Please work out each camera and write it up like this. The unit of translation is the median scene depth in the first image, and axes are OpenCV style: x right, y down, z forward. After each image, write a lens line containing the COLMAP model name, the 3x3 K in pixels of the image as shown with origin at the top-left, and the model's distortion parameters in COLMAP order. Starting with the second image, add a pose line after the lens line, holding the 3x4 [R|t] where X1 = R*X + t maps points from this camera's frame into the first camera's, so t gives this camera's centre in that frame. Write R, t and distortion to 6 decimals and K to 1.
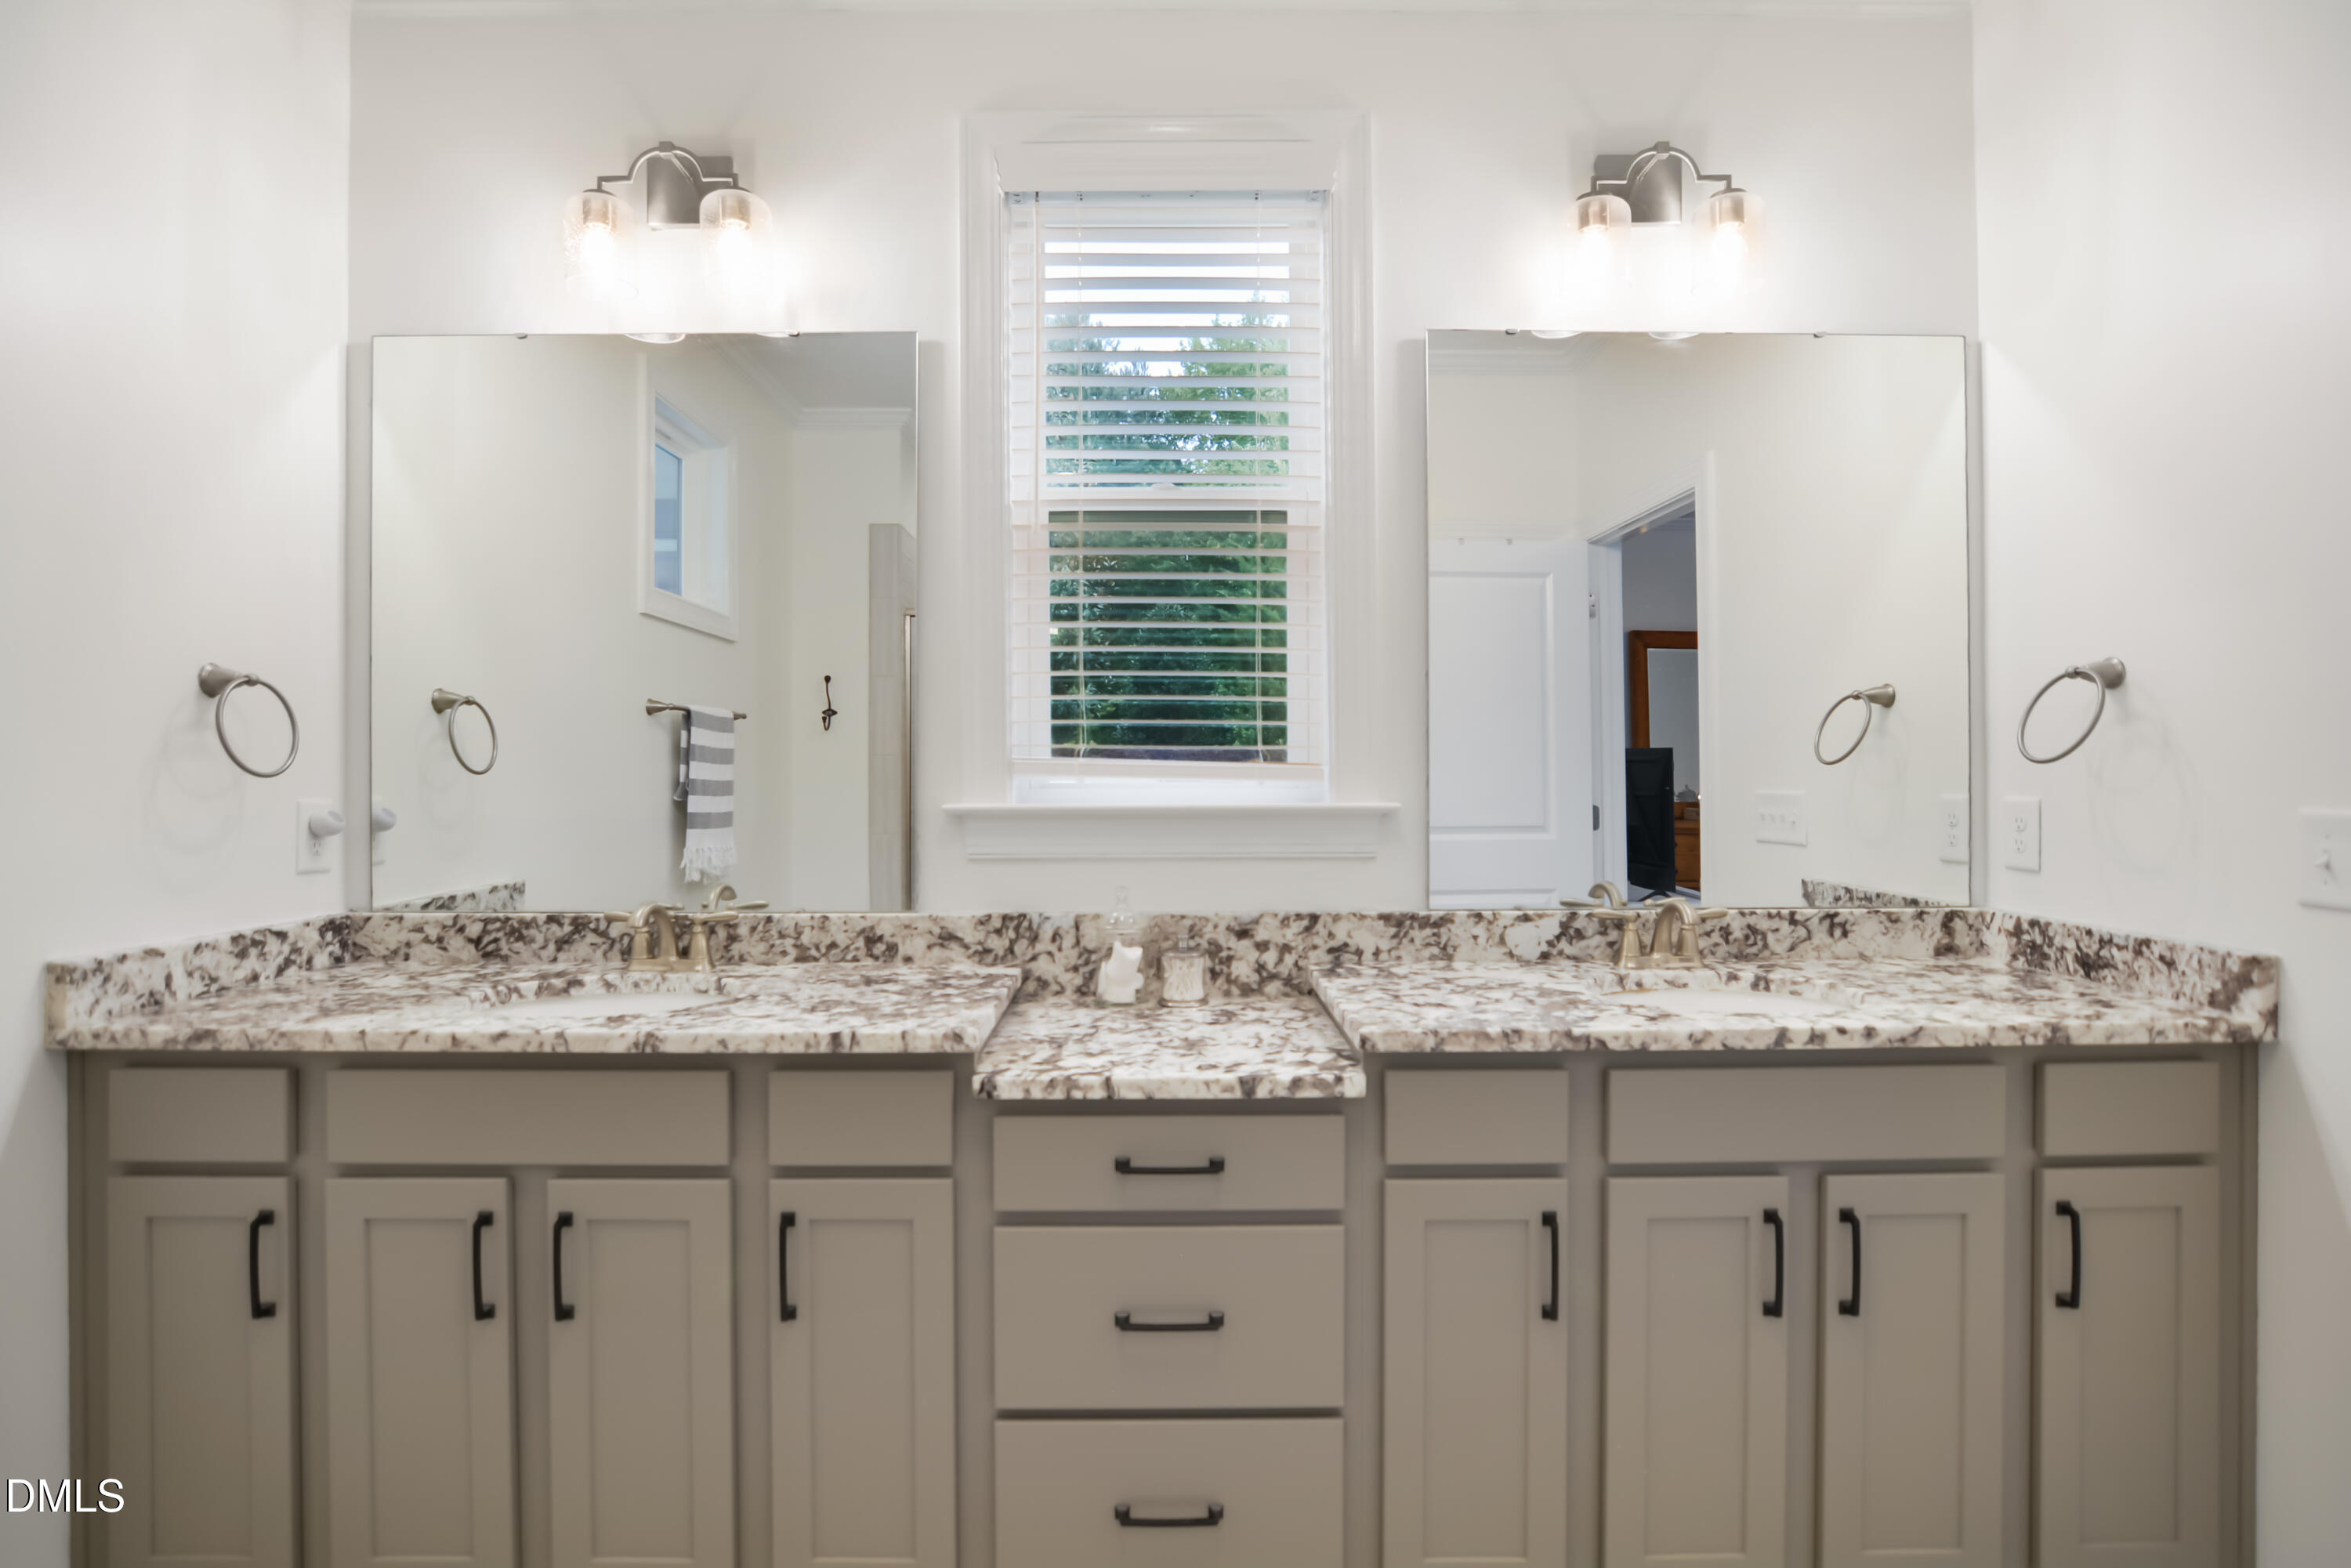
lens RADIAL K [[1157.1, 0, 1181.6], [0, 1157.1, 747.5], [0, 0, 1]] dist [-0.025241, 0.008854]
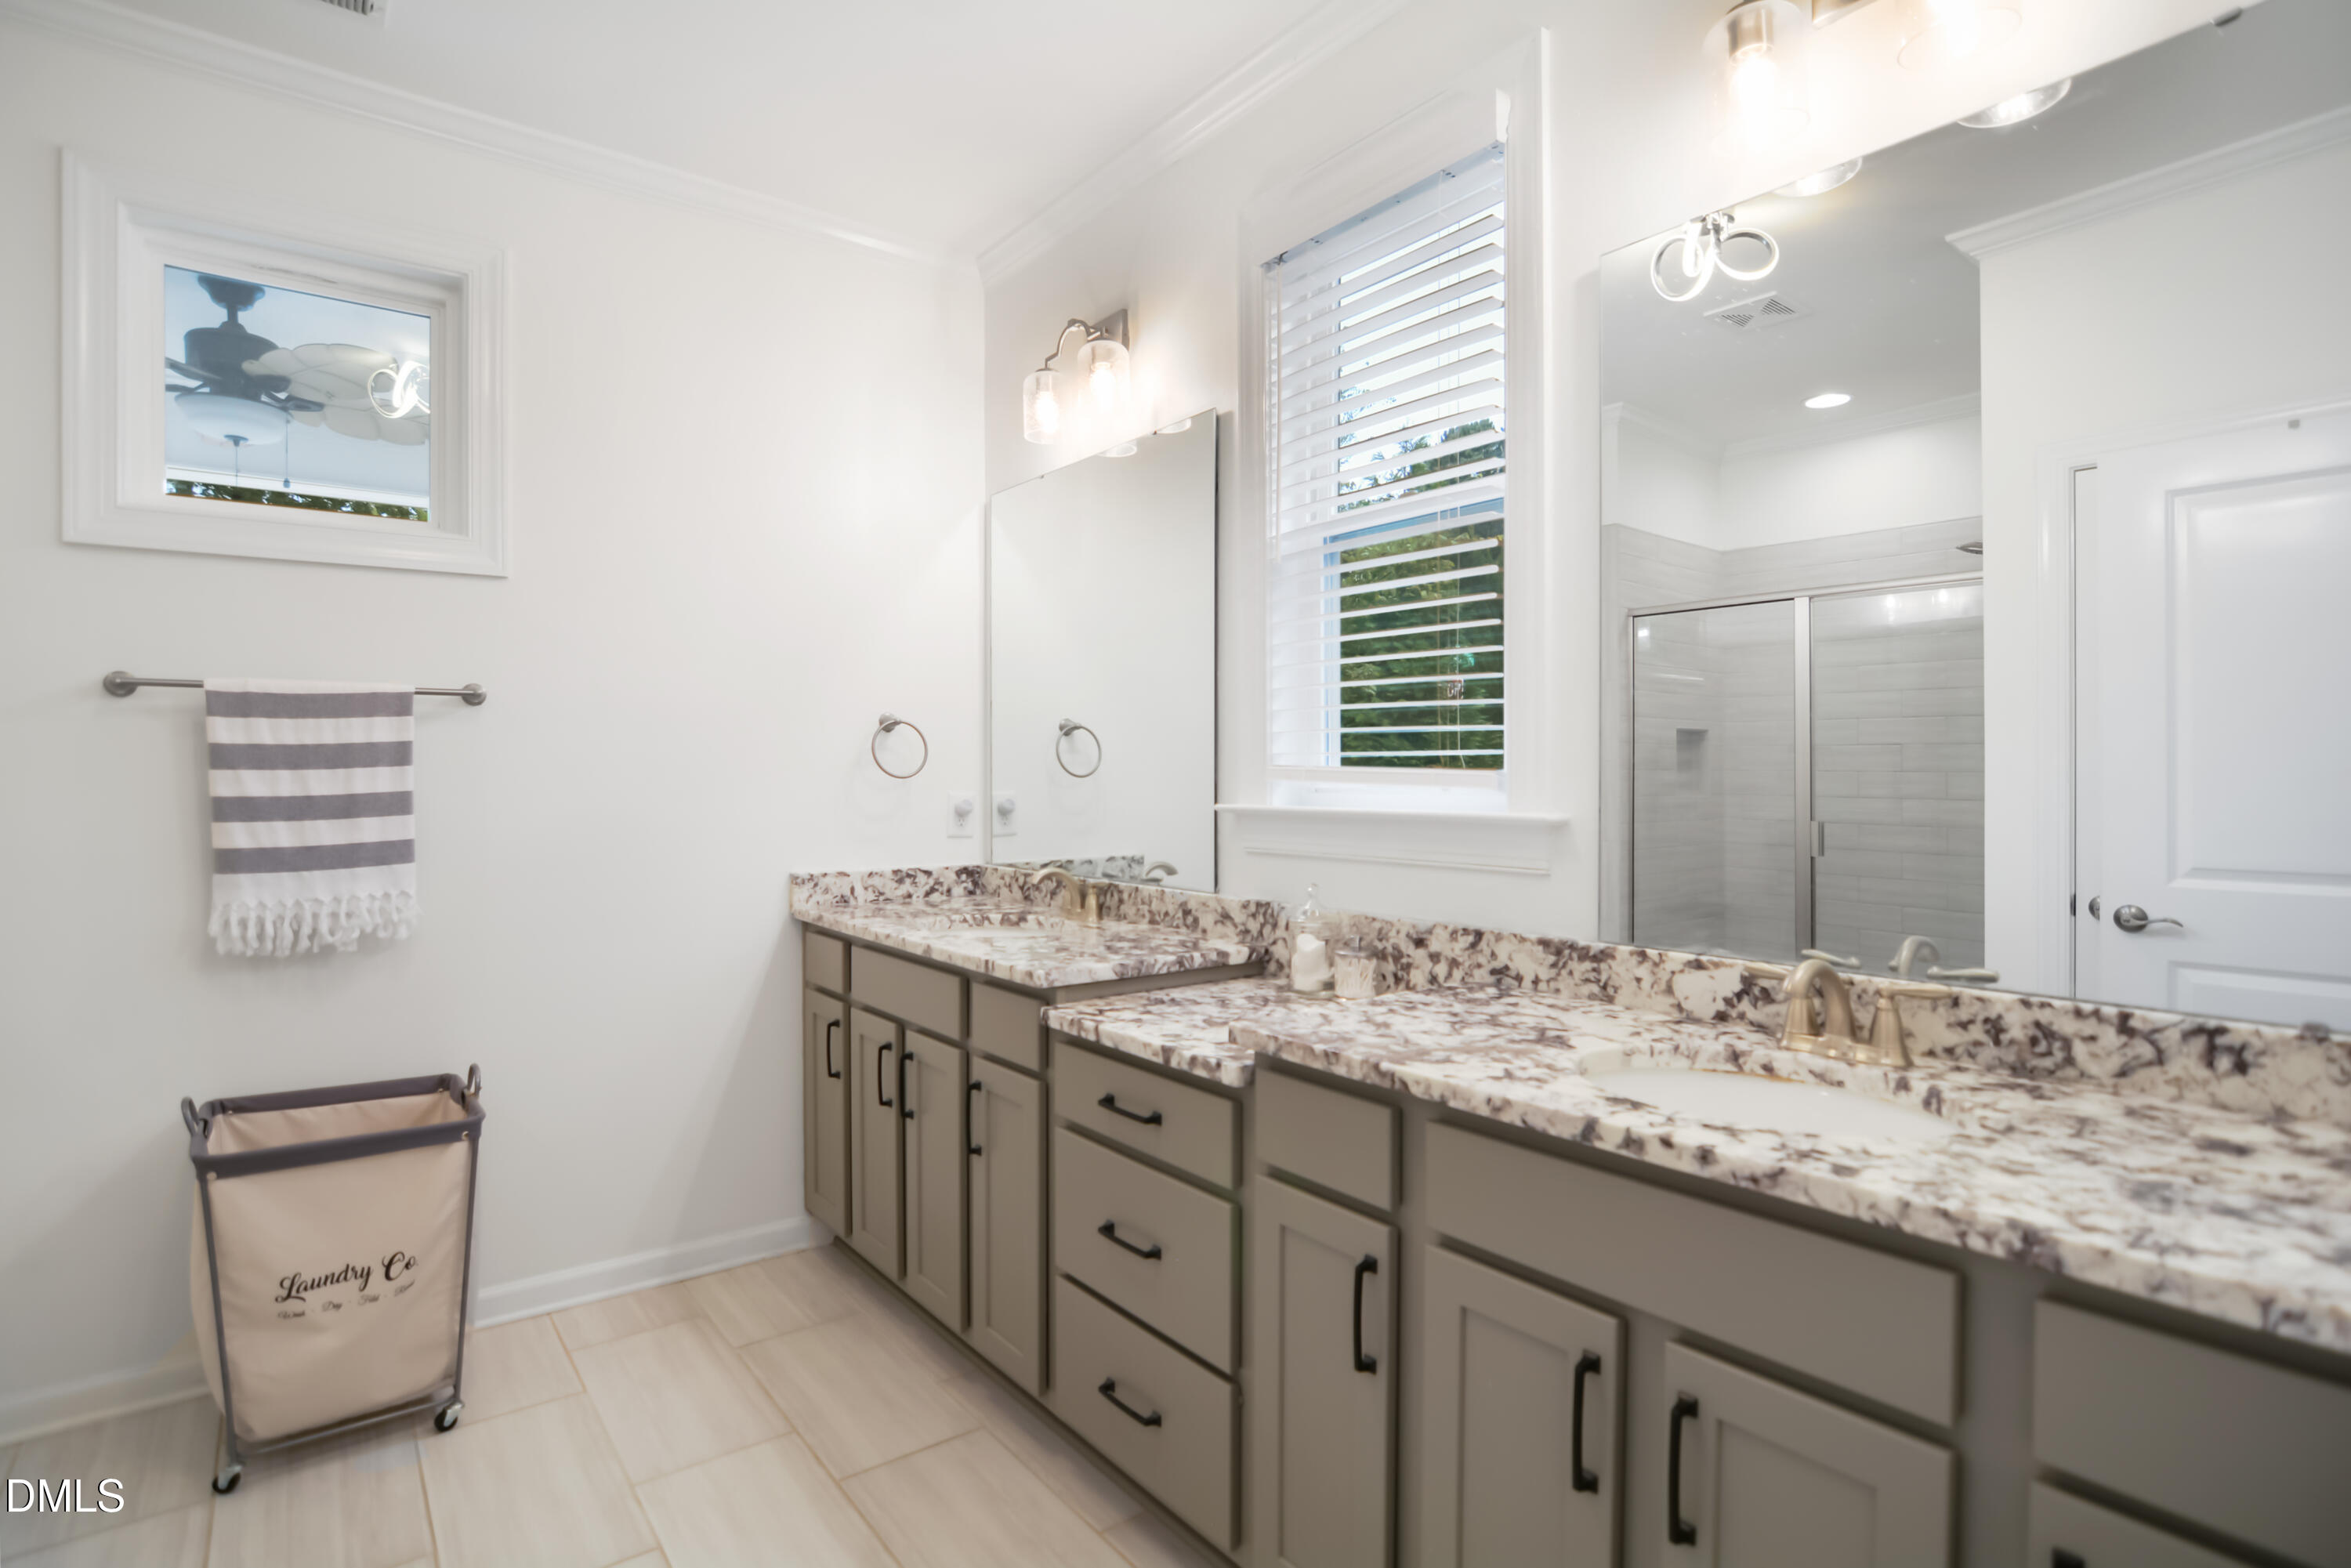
lens RADIAL K [[1157.1, 0, 1173.6], [0, 1157.1, 785.4], [0, 0, 1]] dist [-0.025241, 0.008854]
pose [[0.603156, 0.009181, -0.797570, 0.718164], [0.013132, 0.999684, 0.021439, 0.003491], [0.797515, -0.023404, 0.602845, 0.244521]]
